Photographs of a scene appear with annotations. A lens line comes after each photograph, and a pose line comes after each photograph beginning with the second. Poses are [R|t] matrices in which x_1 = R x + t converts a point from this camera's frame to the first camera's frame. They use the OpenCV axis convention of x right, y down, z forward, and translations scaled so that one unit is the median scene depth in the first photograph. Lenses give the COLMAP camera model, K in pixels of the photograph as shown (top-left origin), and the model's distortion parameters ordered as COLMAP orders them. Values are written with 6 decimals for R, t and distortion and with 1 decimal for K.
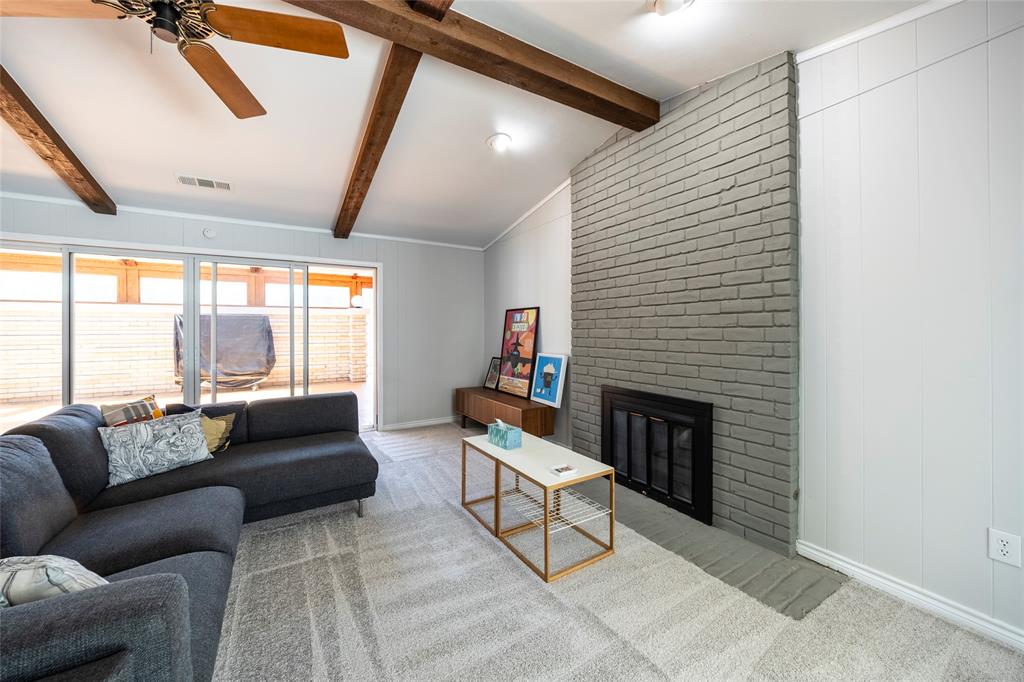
lens RADIAL K [[375.0, 0, 514.7], [0, 375.0, 332.7], [0, 0, 1]] dist [-0.005445, -0.000658]
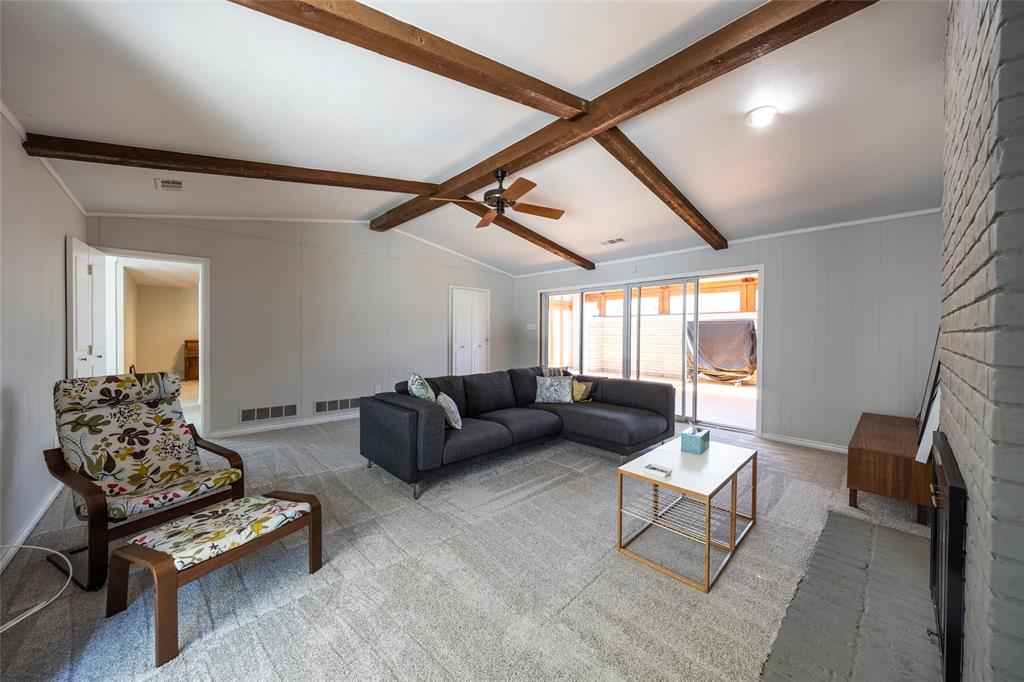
lens RADIAL K [[375.0, 0, 513.7], [0, 375.0, 337.5], [0, 0, 1]] dist [-0.005445, -0.000658]
pose [[0.200580, 0.015502, -0.979555, 0.620211], [-0.011005, 0.999847, 0.013570, -0.002881], [0.979615, 0.008058, 0.200720, 0.239374]]
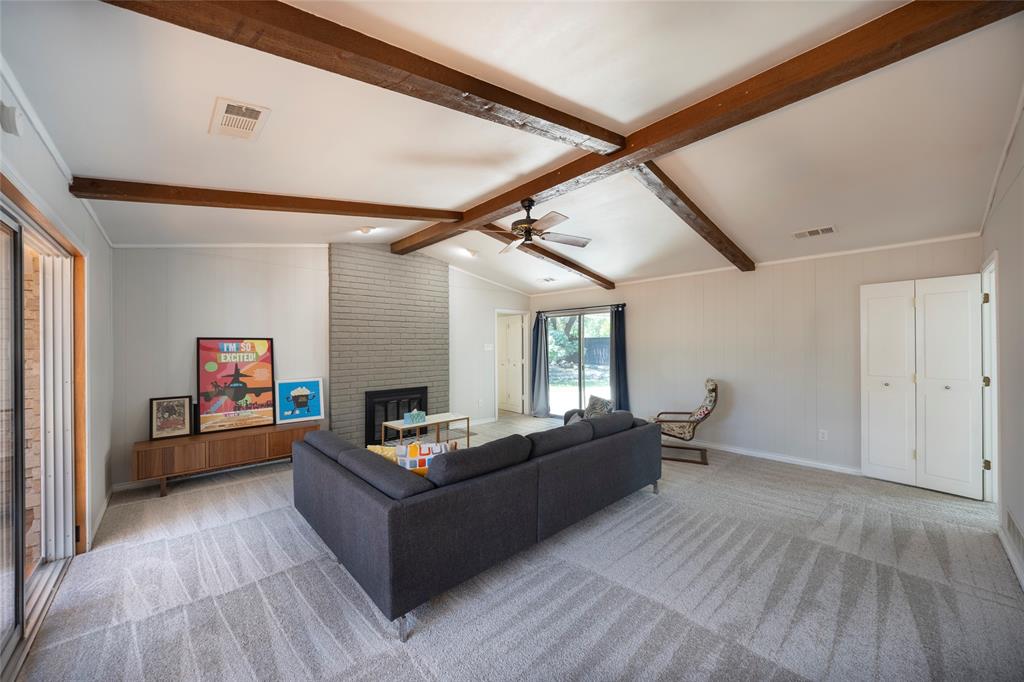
lens RADIAL K [[375.0, 0, 512.3], [0, 375.0, 342.5], [0, 0, 1]] dist [-0.005445, -0.000658]
pose [[-0.193625, 0.009403, 0.981031, -1.345224], [0.010385, 0.999918, -0.007535, -0.049210], [-0.981021, 0.008729, -0.193707, 0.627426]]
